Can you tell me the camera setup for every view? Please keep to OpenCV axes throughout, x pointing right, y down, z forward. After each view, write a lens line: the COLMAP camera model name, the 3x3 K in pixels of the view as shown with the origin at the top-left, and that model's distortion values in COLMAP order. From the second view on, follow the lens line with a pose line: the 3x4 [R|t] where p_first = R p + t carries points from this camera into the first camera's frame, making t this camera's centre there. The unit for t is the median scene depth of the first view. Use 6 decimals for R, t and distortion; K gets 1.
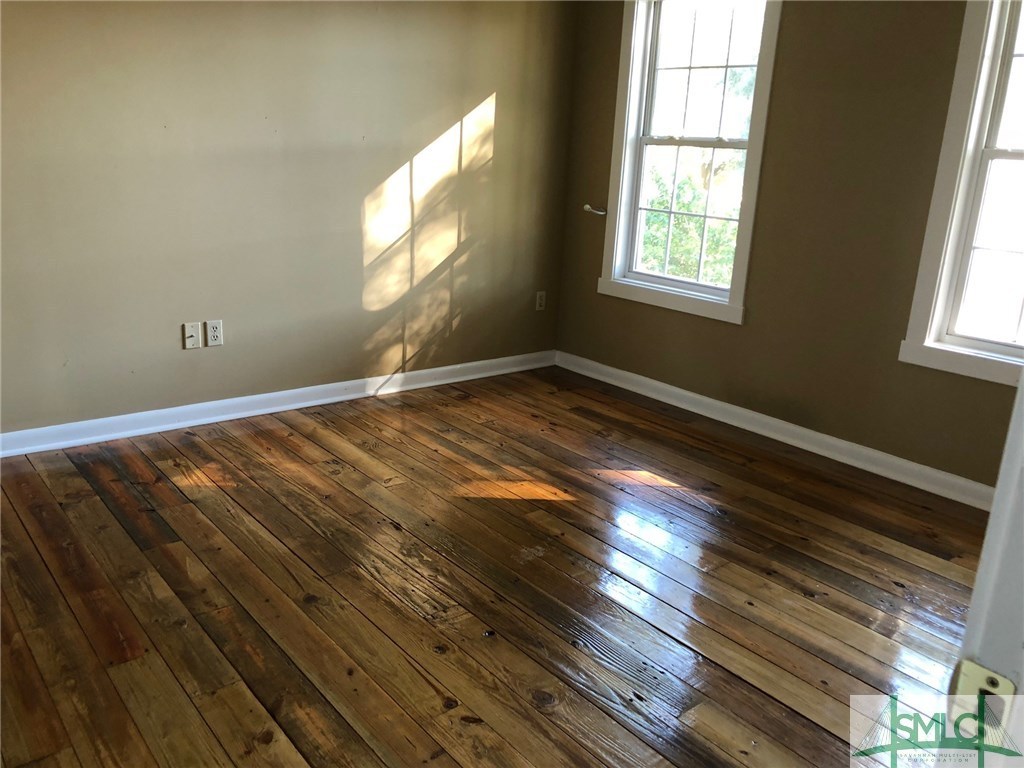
lens RADIAL K [[837.9, 0, 510.9], [0, 837.9, 389.9], [0, 0, 1]] dist [0.086243, -0.161371]
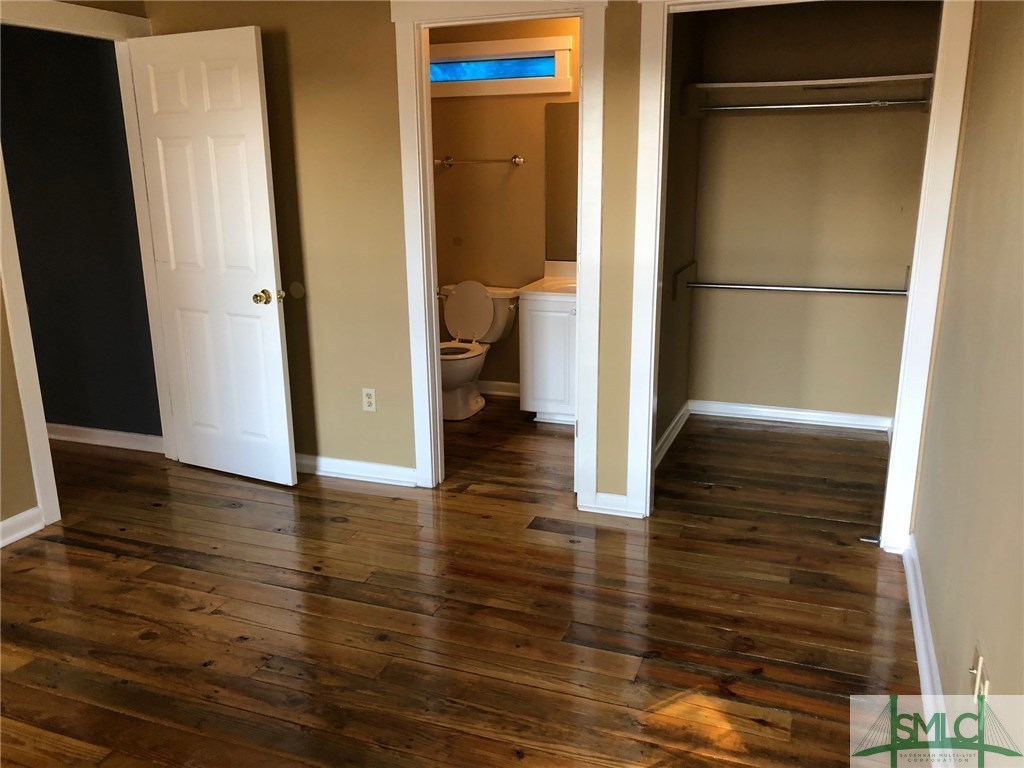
lens RADIAL K [[837.9, 0, 510.9], [0, 837.9, 389.9], [0, 0, 1]] dist [0.086243, -0.161371]
pose [[-0.868595, 0.097258, -0.485884, 0.130871], [-0.162018, 0.870913, 0.463962, -0.593795], [0.468286, 0.481718, -0.740713, 1.751917]]
